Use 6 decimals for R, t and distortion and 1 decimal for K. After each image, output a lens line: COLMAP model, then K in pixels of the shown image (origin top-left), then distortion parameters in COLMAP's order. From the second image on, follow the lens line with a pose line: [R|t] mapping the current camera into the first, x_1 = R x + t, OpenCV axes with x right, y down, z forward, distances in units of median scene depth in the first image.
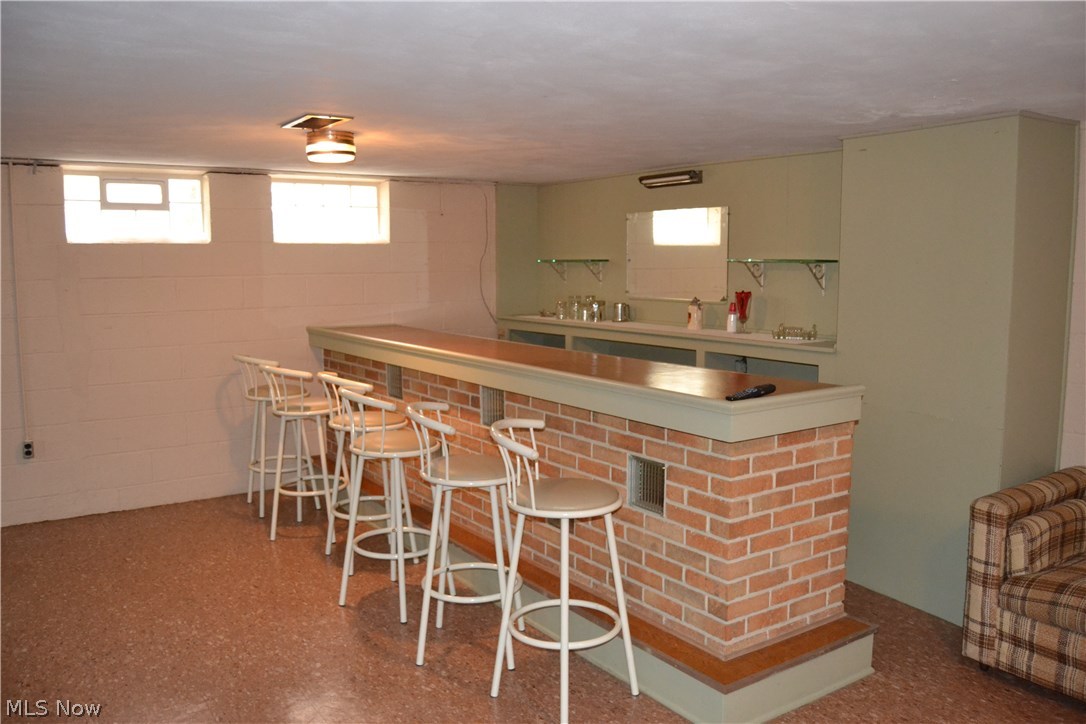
lens RADIAL K [[868.1, 0, 544.1], [0, 868.1, 364.8], [0, 0, 1]] dist [-0.098297, 0.042728]
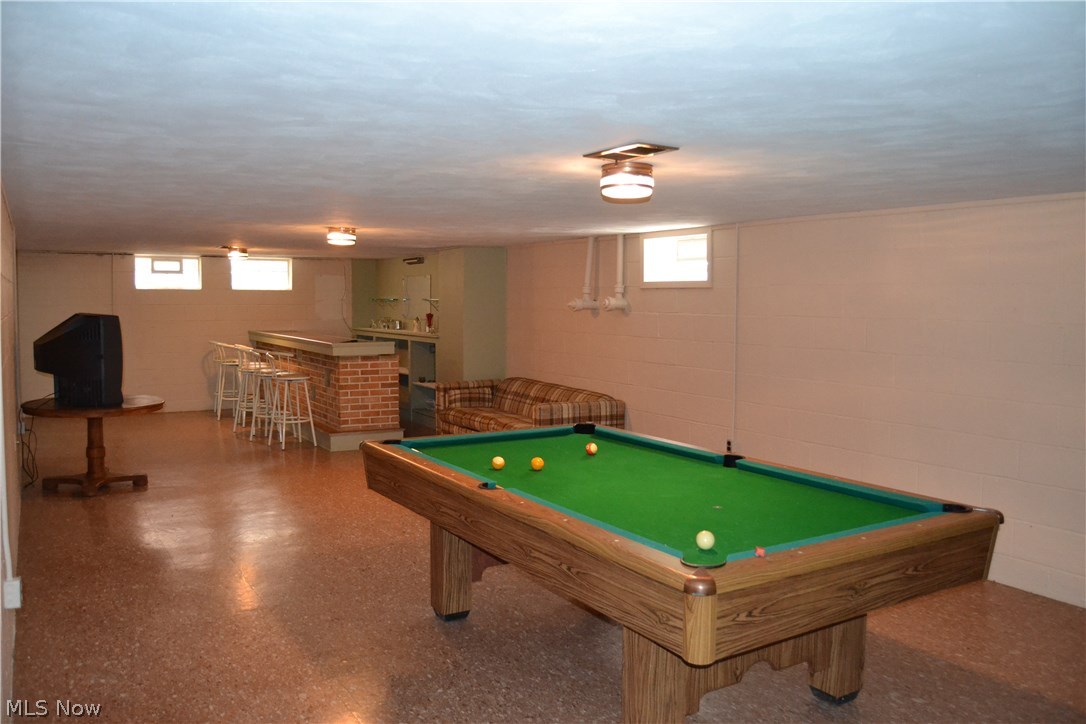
lens RADIAL K [[868.1, 0, 544.1], [0, 868.1, 364.8], [0, 0, 1]] dist [-0.098297, 0.042728]
pose [[0.998142, 0.014530, -0.059167, 0.637316], [-0.017173, 0.998866, -0.044414, 0.135095], [0.058454, 0.045347, 0.997260, -1.149121]]
